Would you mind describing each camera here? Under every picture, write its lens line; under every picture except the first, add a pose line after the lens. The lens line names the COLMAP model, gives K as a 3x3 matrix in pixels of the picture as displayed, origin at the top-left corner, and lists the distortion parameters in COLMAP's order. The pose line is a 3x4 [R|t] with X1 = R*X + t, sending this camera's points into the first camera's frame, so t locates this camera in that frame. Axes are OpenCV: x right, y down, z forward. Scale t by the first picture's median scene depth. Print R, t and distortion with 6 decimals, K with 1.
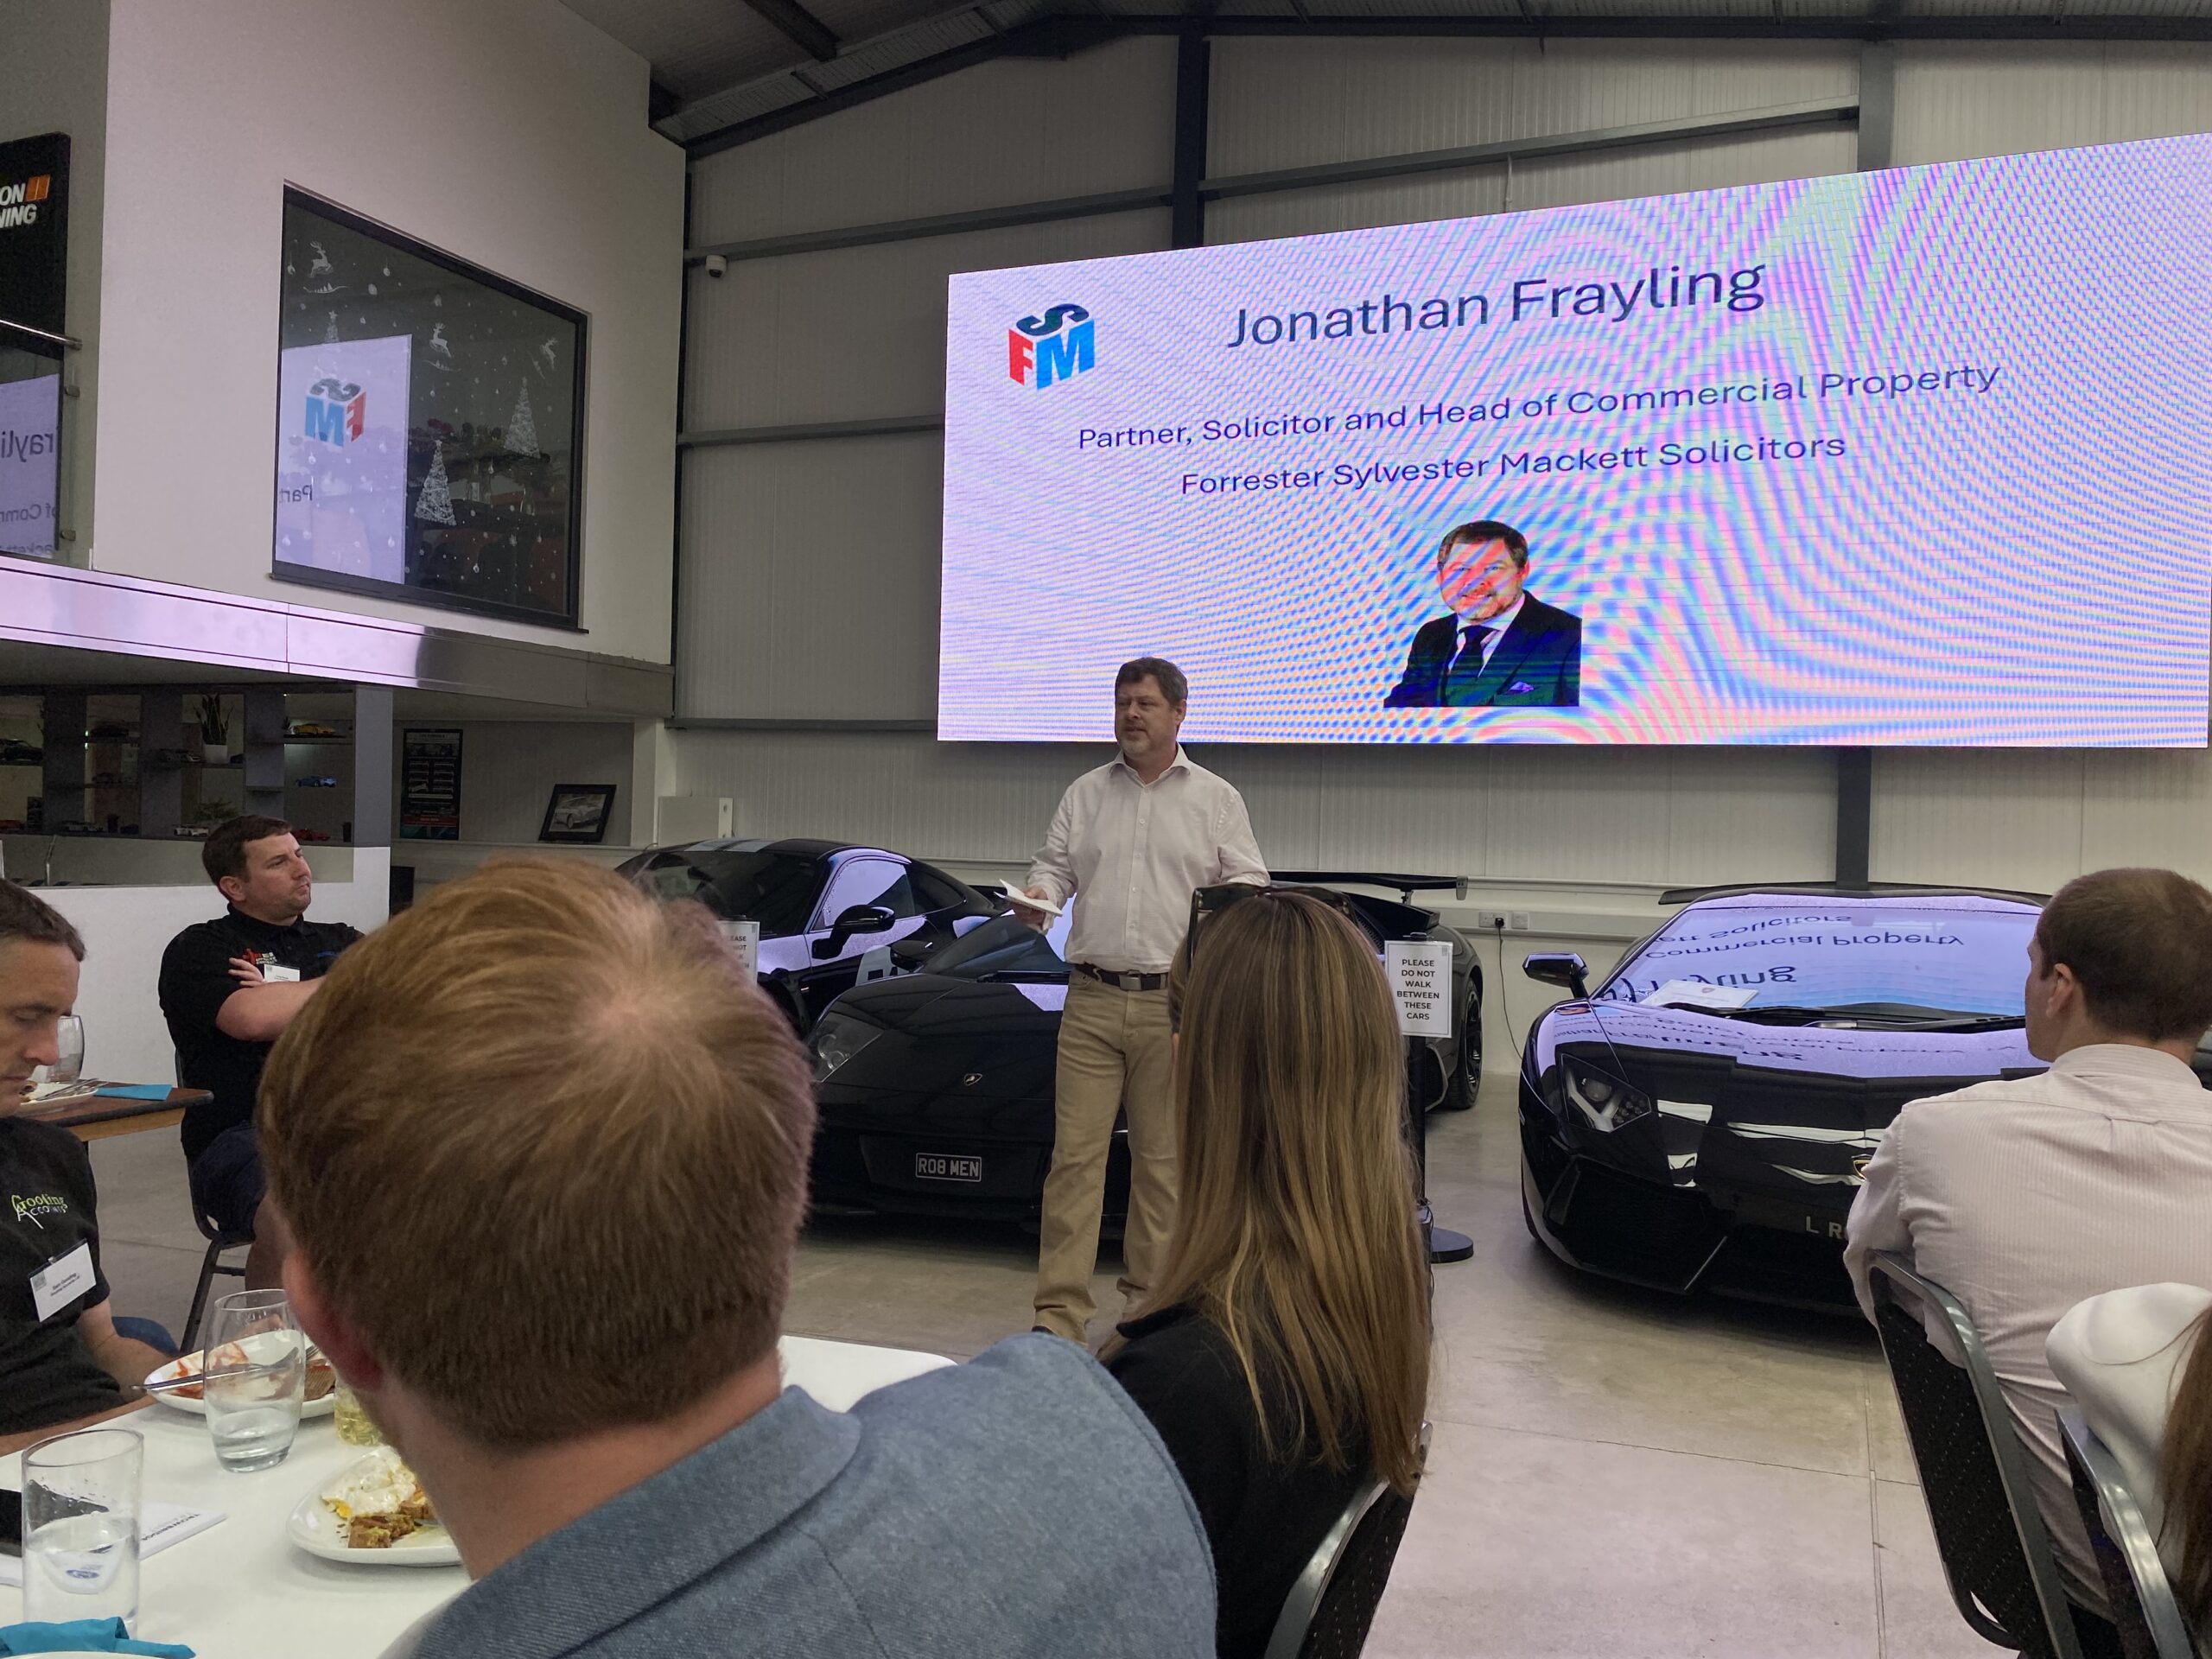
lens RADIAL K [[1674.0, 0, 1106.0], [0, 1674.0, 829.5], [0, 0, 1]] dist [0.034244, -0.003256]
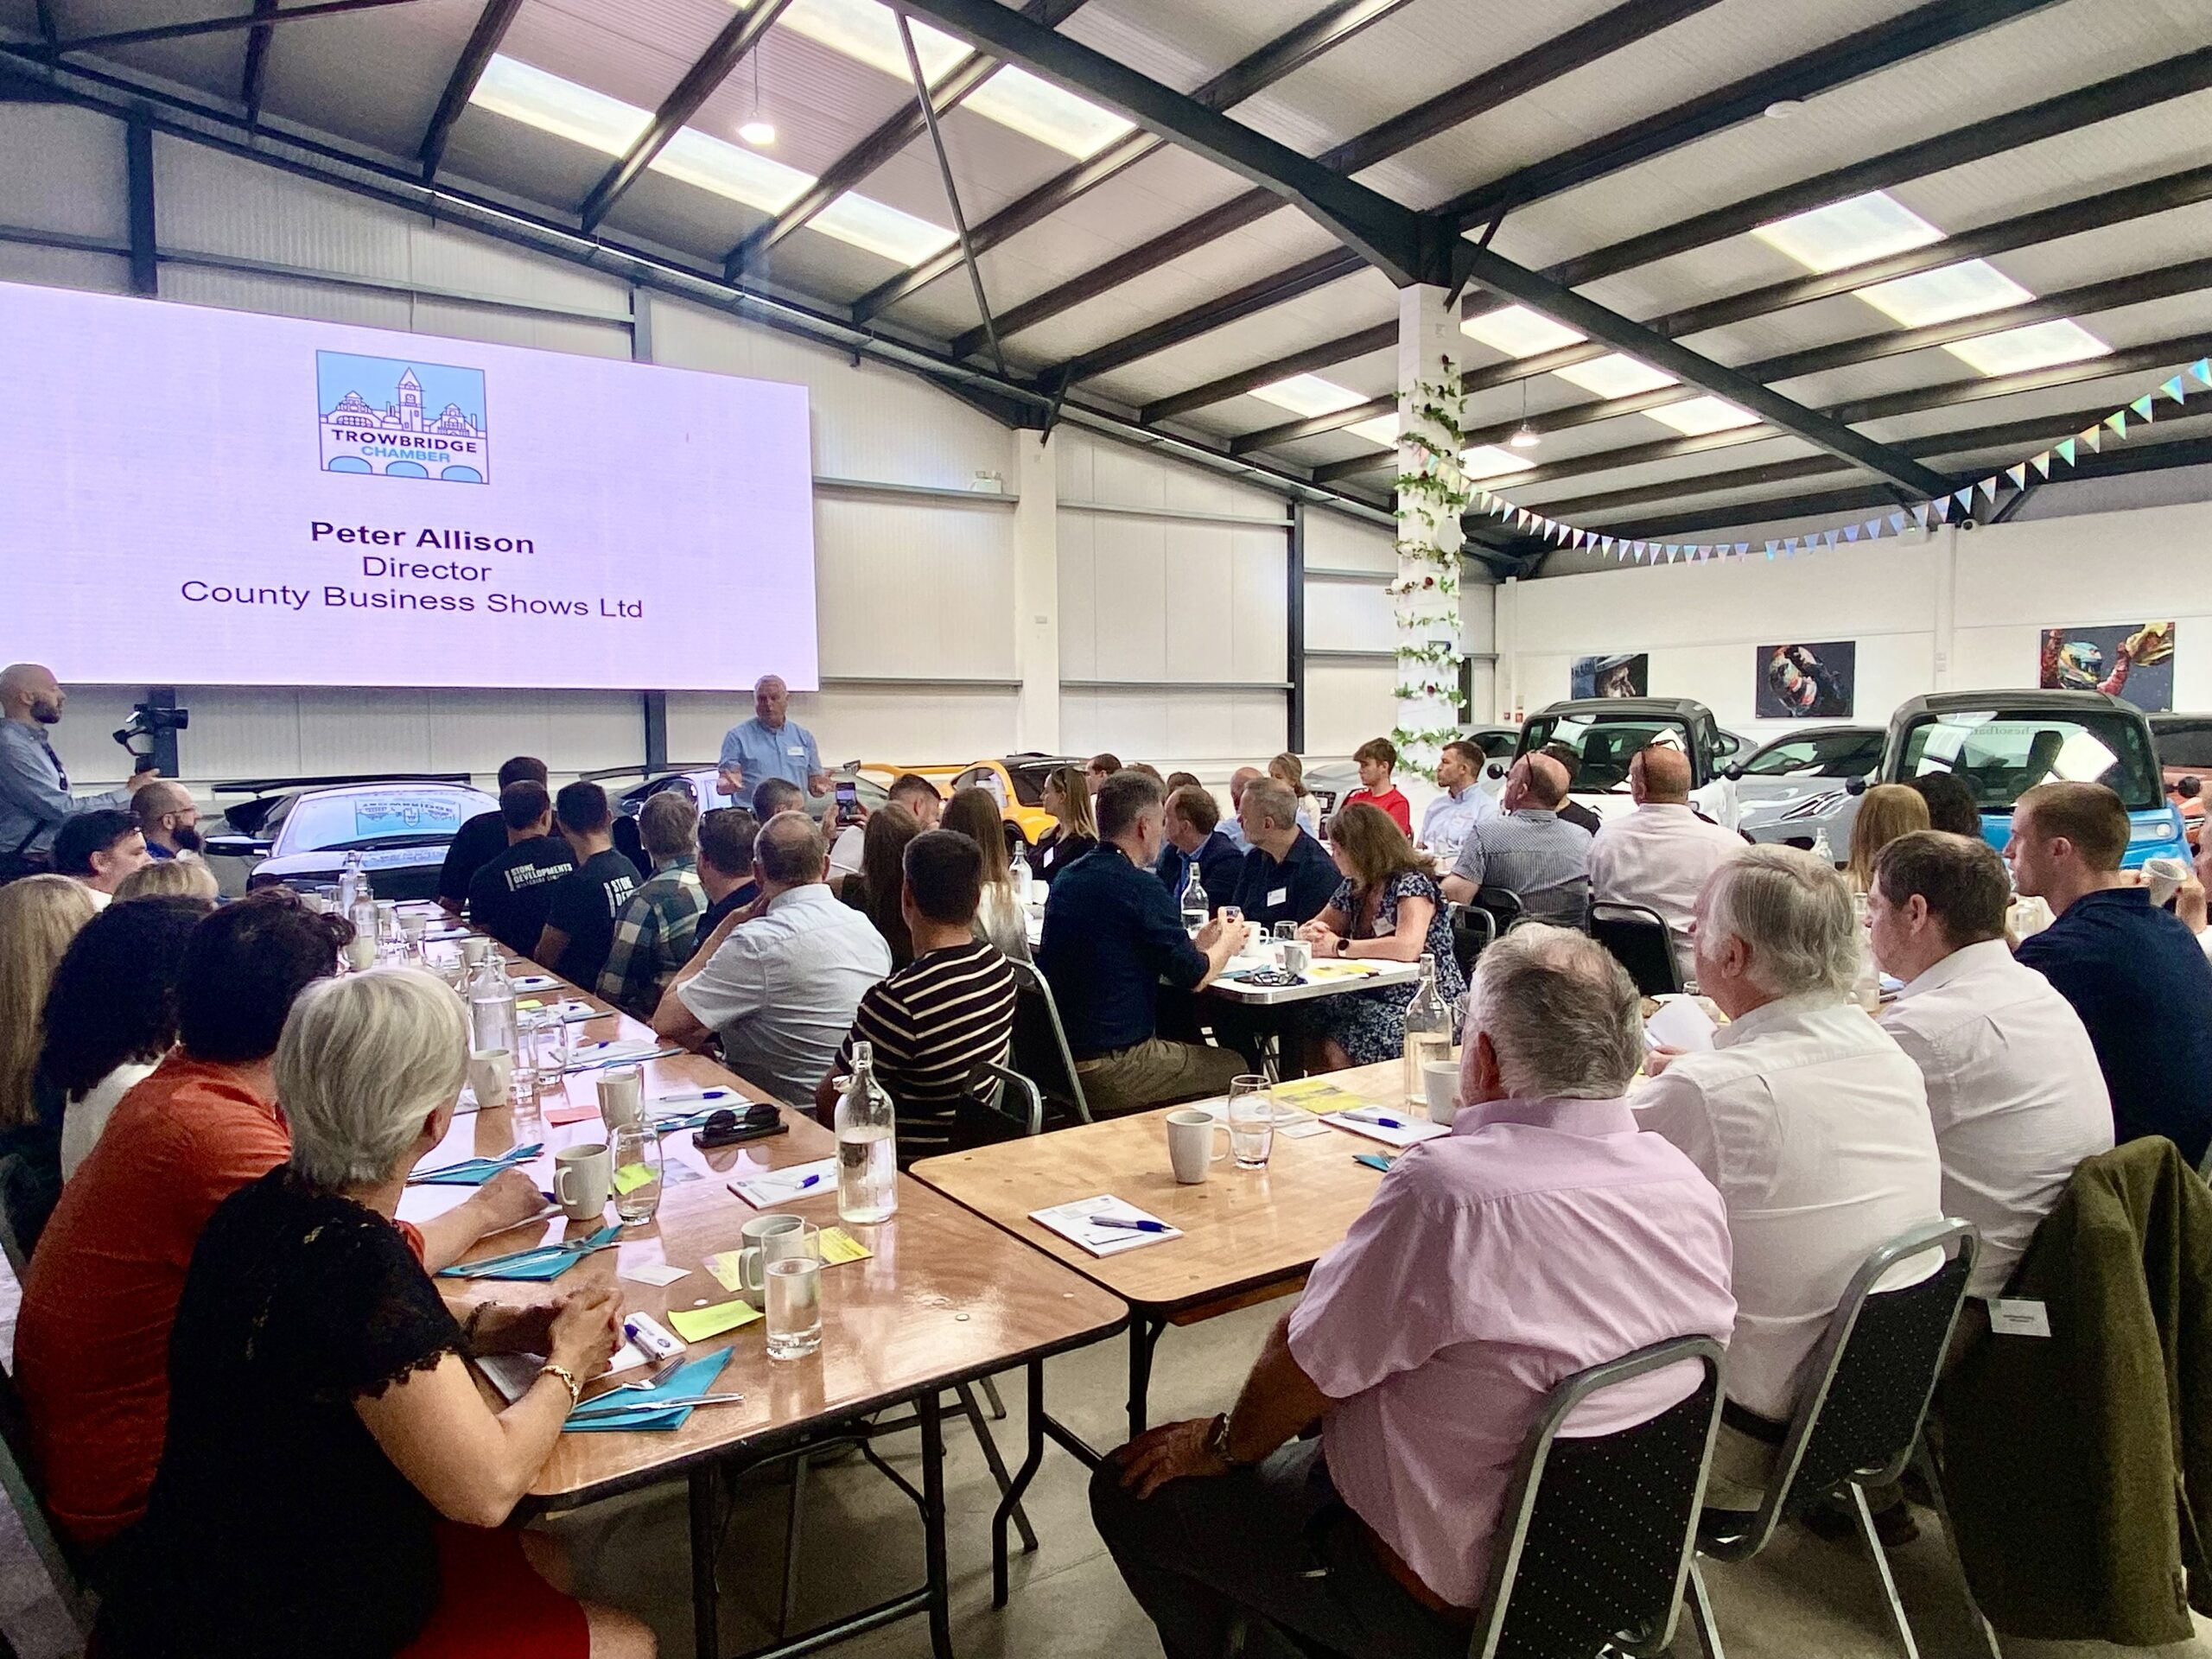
lens RADIAL K [[1428.2, 0, 1106.0], [0, 1428.2, 829.5], [0, 0, 1]] dist [0.101802, -0.127168]
pose [[0.545441, -0.095154, 0.832730, -0.502796], [0.028900, 0.995079, 0.094776, -0.025738], [-0.837651, -0.027629, 0.545507, -0.214878]]
